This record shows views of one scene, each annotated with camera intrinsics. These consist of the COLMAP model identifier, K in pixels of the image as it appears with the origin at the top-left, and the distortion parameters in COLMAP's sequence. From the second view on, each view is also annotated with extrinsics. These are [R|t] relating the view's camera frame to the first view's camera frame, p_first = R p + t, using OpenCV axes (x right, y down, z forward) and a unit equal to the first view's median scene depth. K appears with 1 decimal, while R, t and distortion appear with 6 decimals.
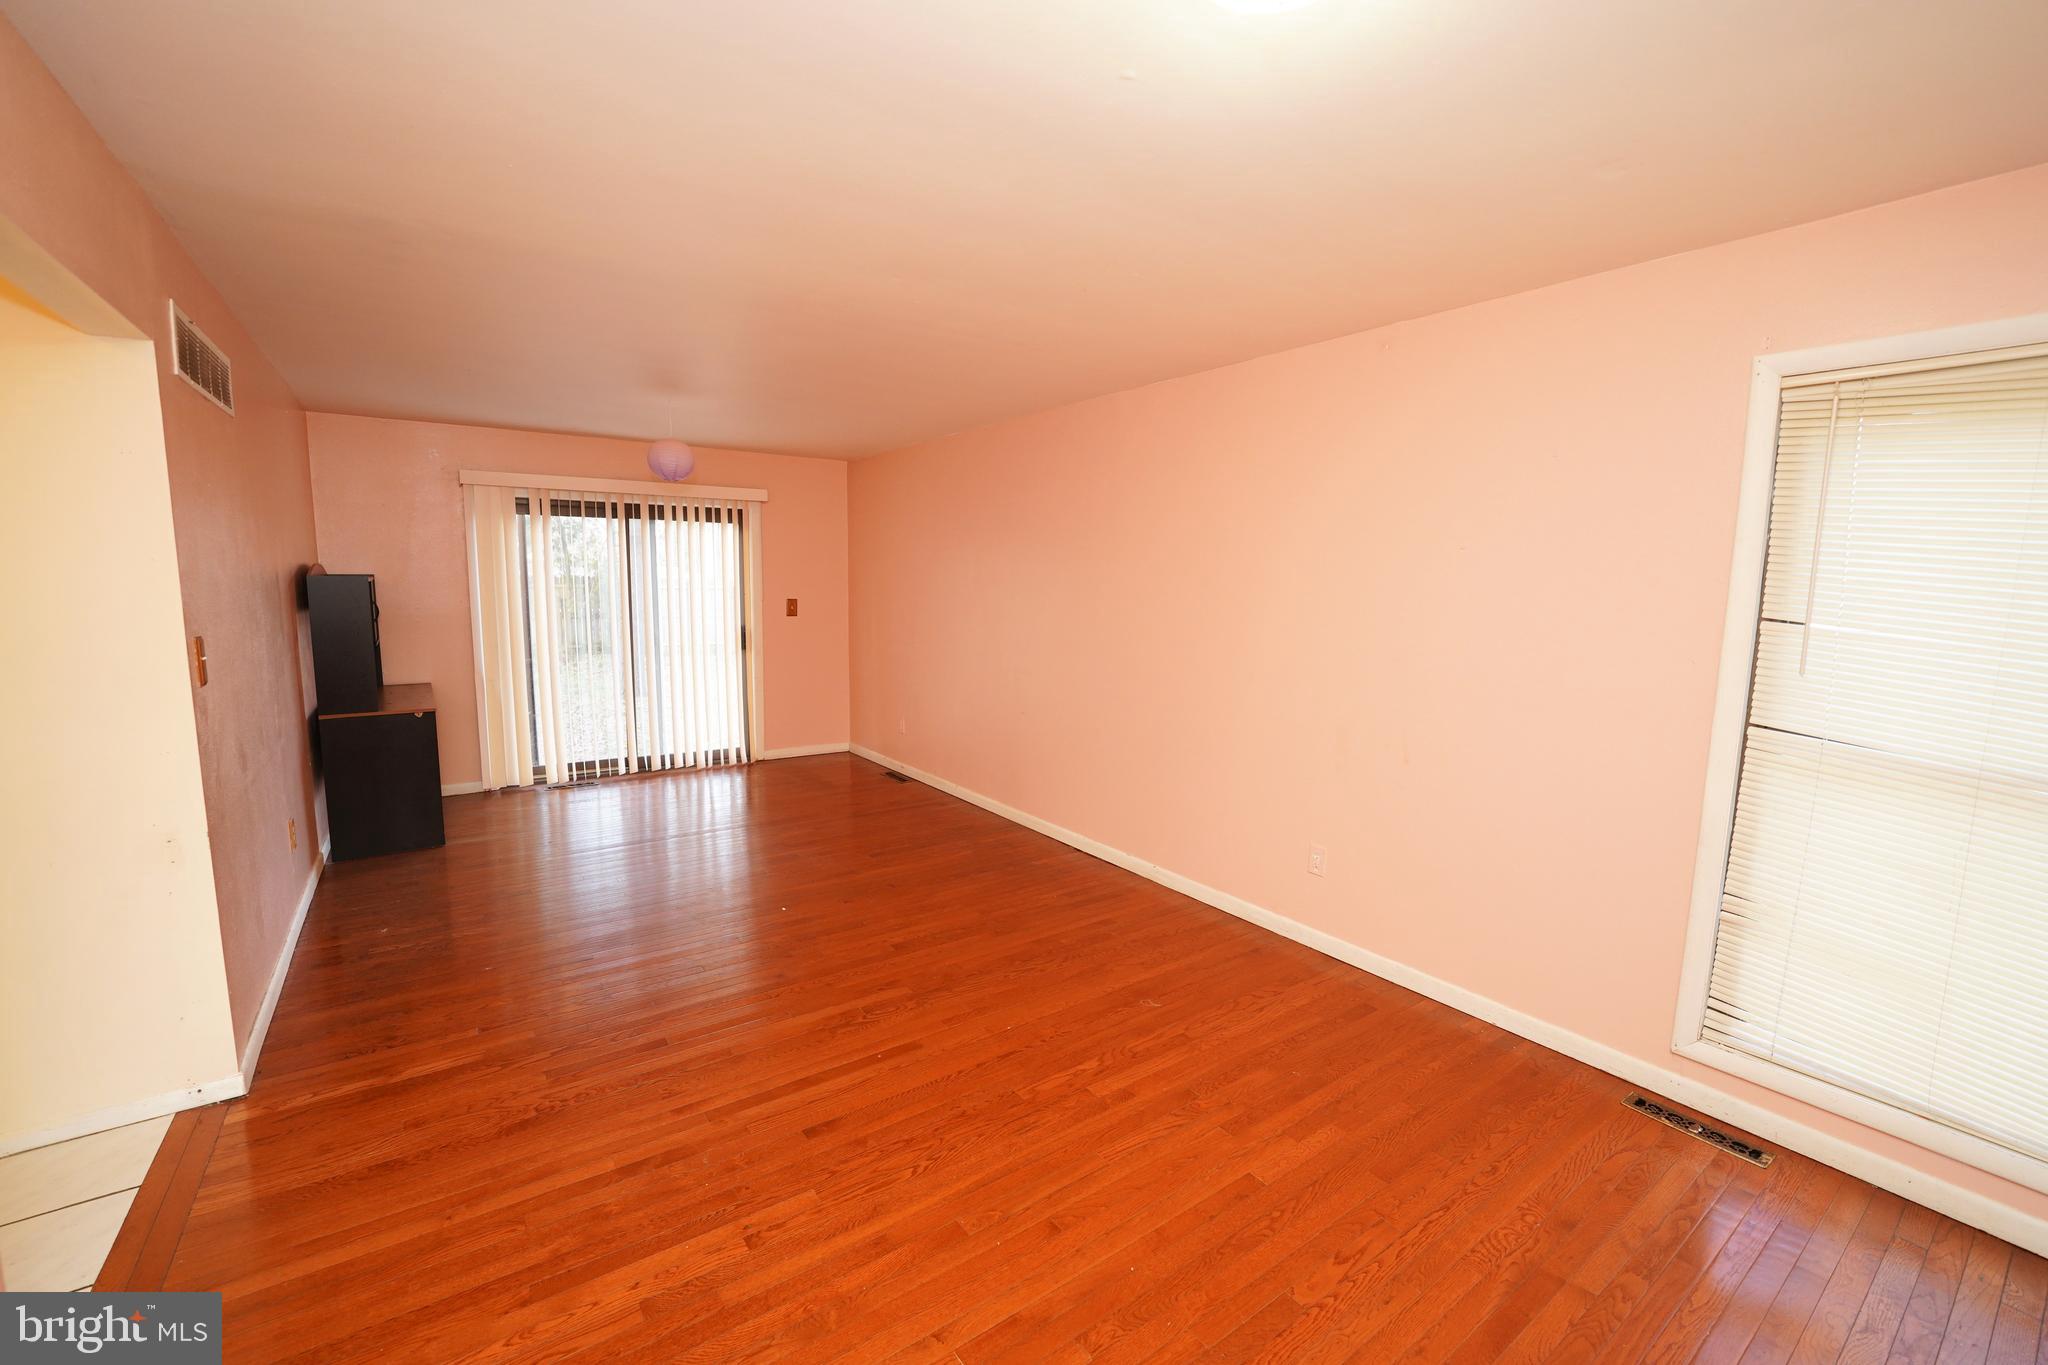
lens RADIAL K [[834.9, 0, 1019.1], [0, 834.9, 682.9], [0, 0, 1]] dist [-0.027158, 0.001585]
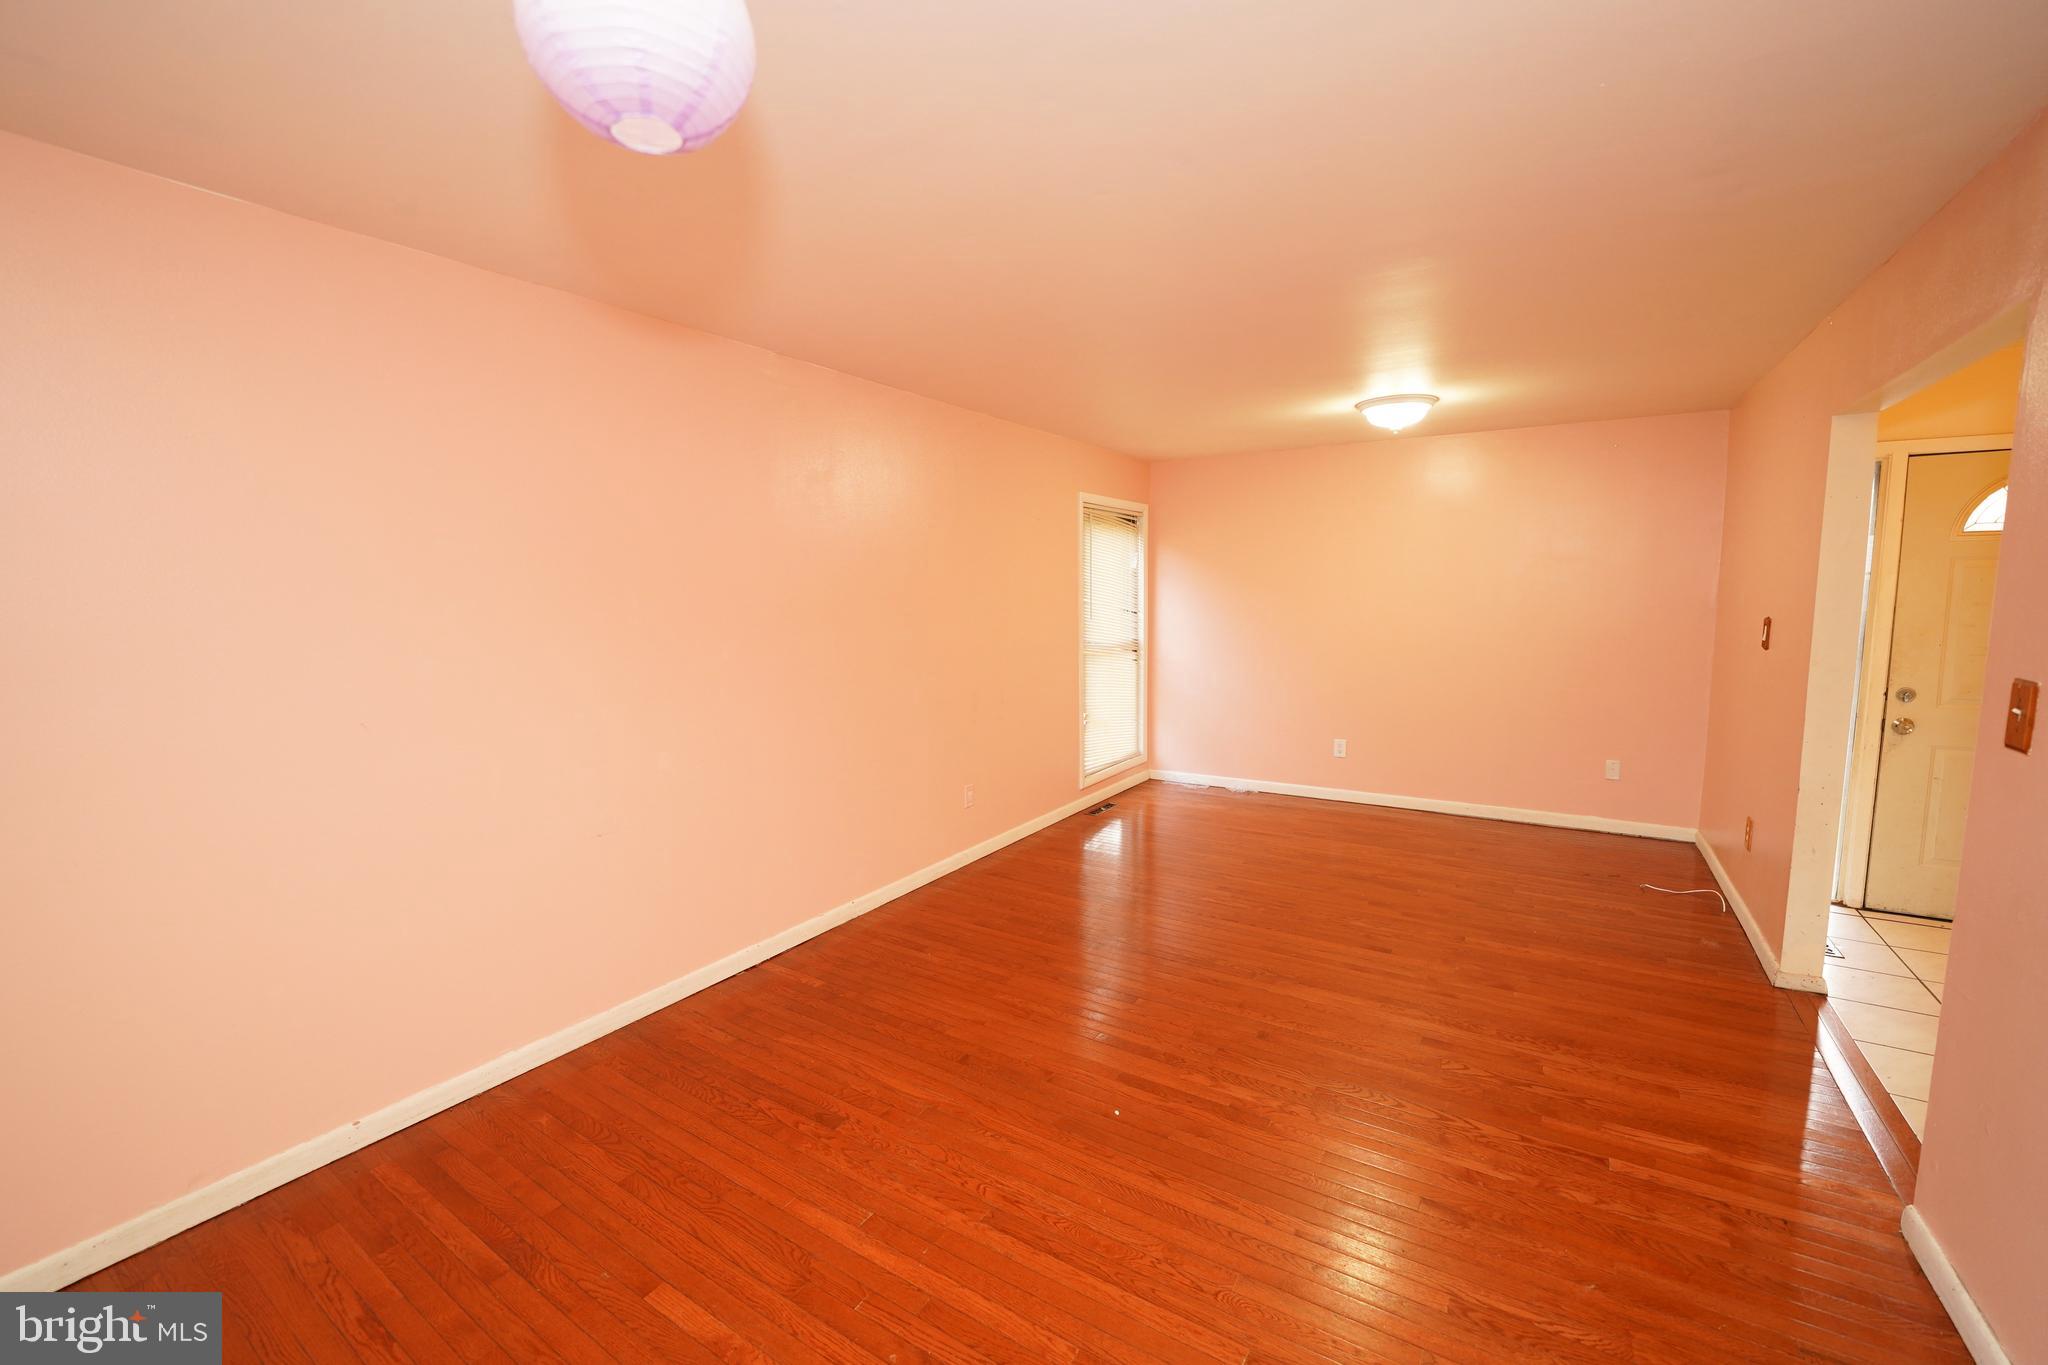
lens RADIAL K [[834.9, 0, 1027.7], [0, 834.9, 690.5], [0, 0, 1]] dist [-0.027158, 0.001585]
pose [[-0.378198, -0.122965, 0.917522, -0.851062], [0.120608, 0.976146, 0.180536, -0.175753], [-0.917835, 0.178939, -0.354345, 1.308364]]
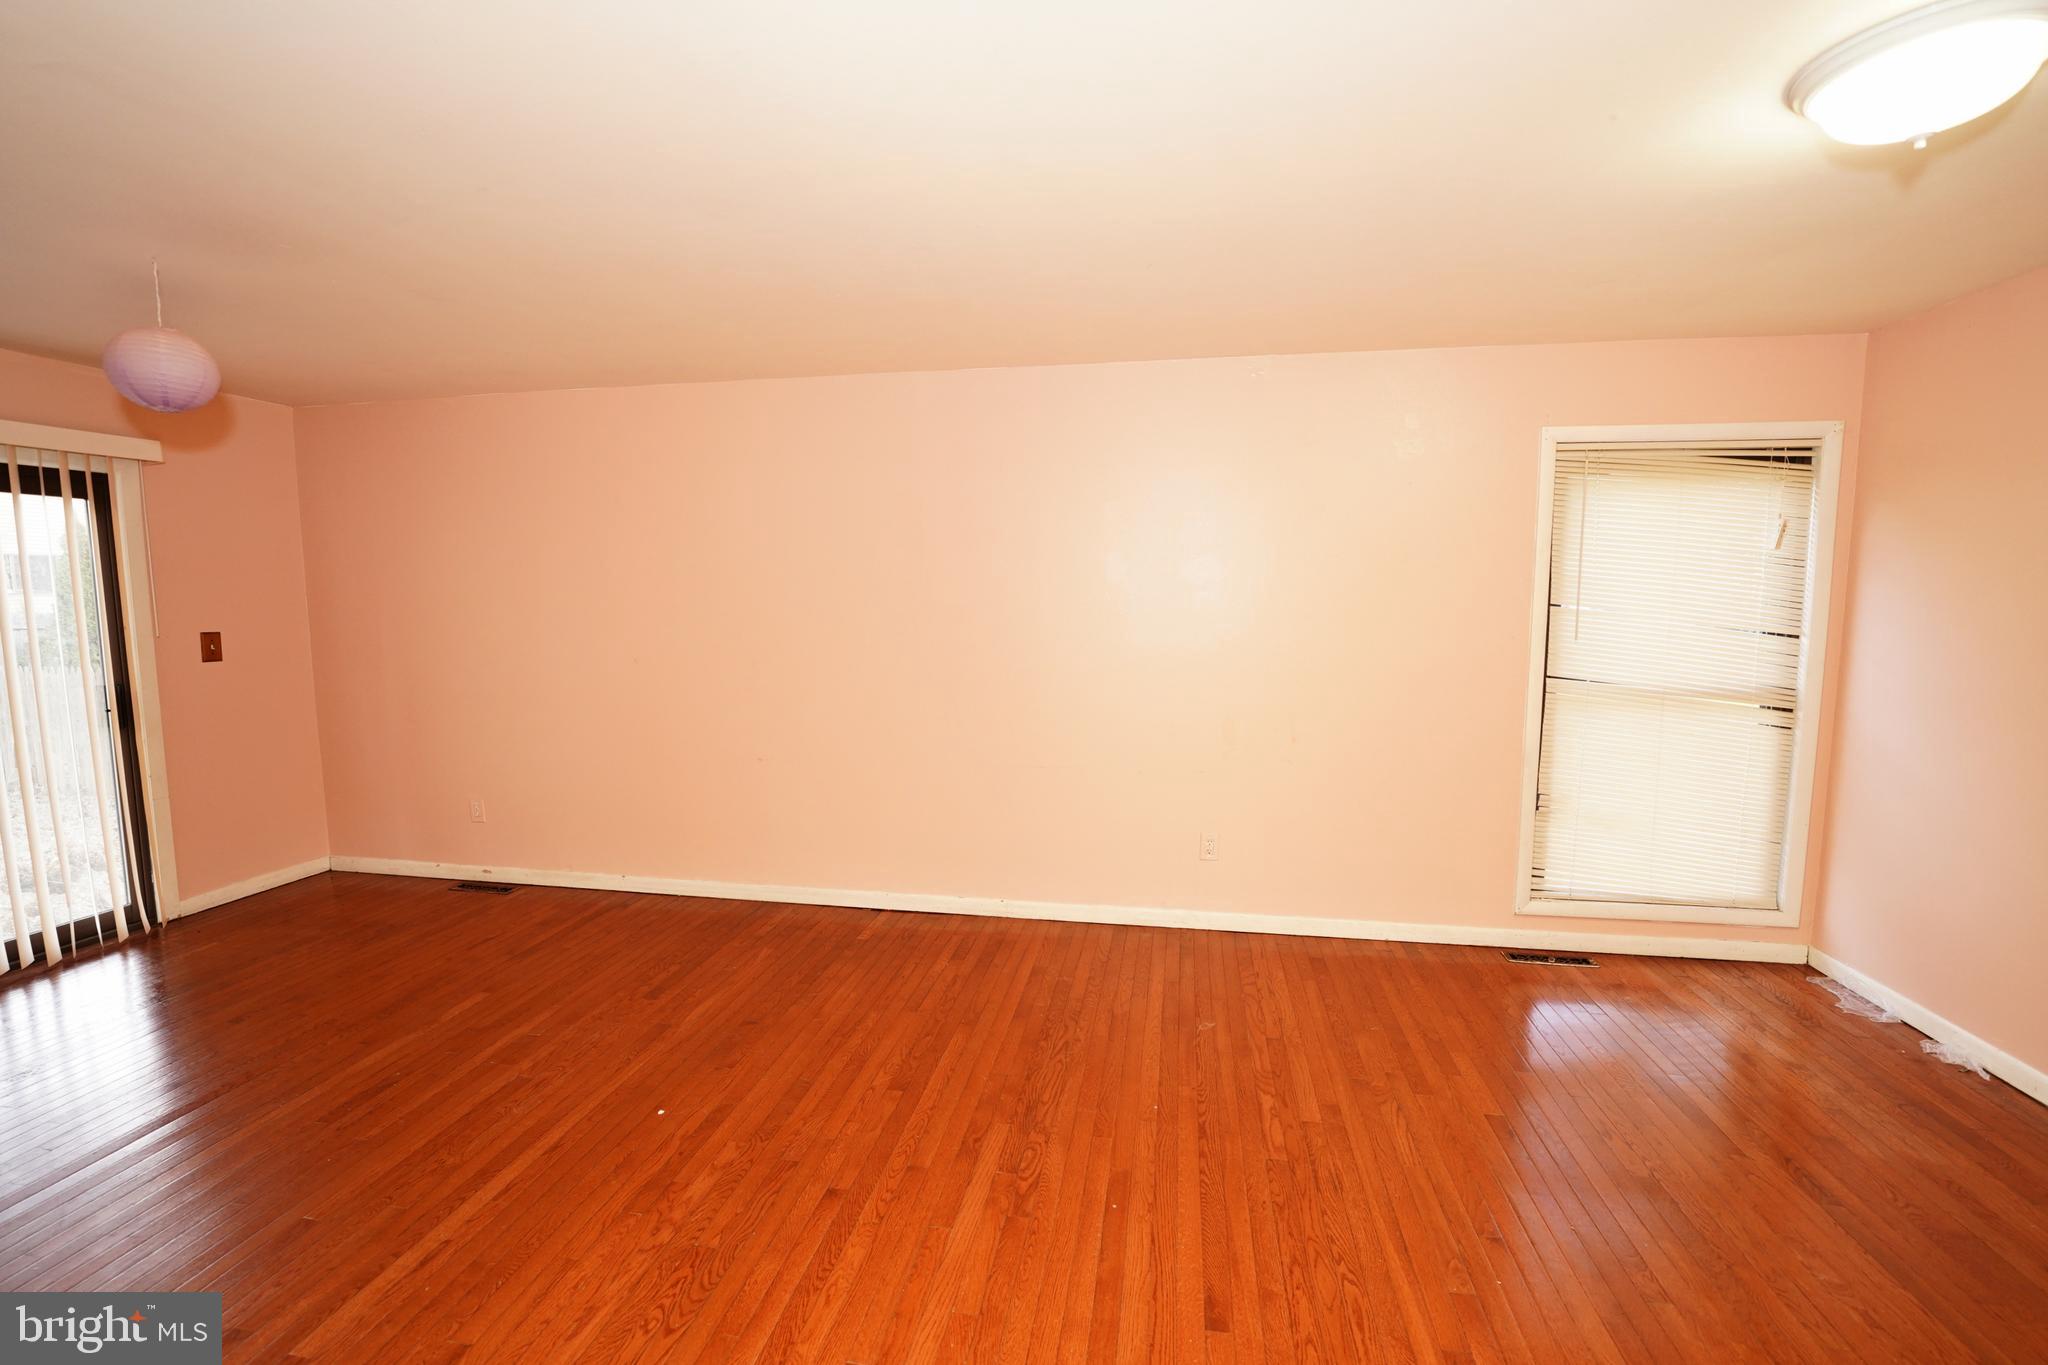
lens RADIAL K [[883.9, 0, 1017.2], [0, 883.9, 677.6], [0, 0, 1]] dist [-0.028254, -0.000337]
pose [[0.713904, -0.086237, 0.694913, -0.558176], [0.100361, 0.994743, 0.020341, -0.047003], [-0.693014, 0.055221, 0.718806, 0.334675]]
